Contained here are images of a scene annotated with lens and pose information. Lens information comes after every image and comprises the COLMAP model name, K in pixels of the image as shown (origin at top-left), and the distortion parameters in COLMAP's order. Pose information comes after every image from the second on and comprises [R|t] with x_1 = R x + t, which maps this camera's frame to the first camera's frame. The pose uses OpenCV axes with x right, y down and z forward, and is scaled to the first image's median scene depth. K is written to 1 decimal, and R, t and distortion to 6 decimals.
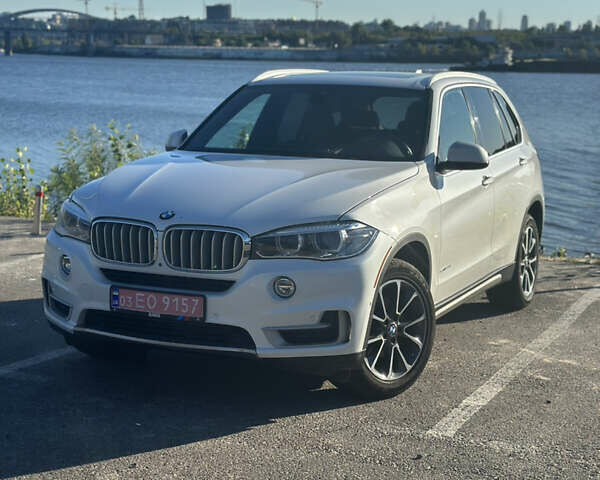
lens RADIAL K [[1105.6, 0, 300.0], [0, 1105.6, 240.0], [0, 0, 1]] dist [0.109959, 0.099267]
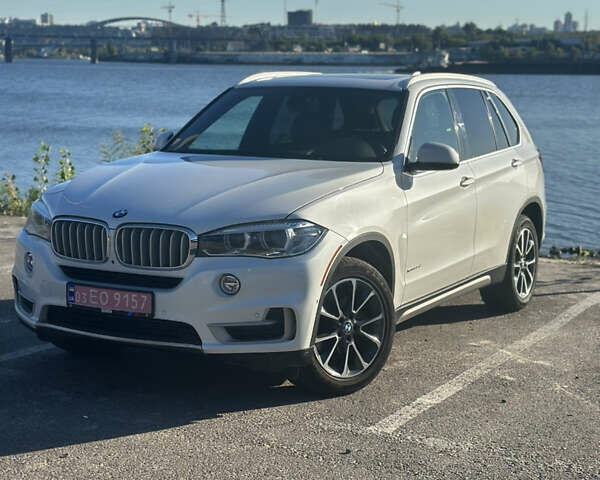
lens RADIAL K [[1105.6, 0, 300.0], [0, 1105.6, 240.0], [0, 0, 1]] dist [0.109959, 0.099267]
pose [[0.997506, 0.003870, -0.070478, 0.111496], [-0.004188, 0.999982, -0.004367, 0.005404], [0.070460, 0.004652, 0.997504, -0.012246]]
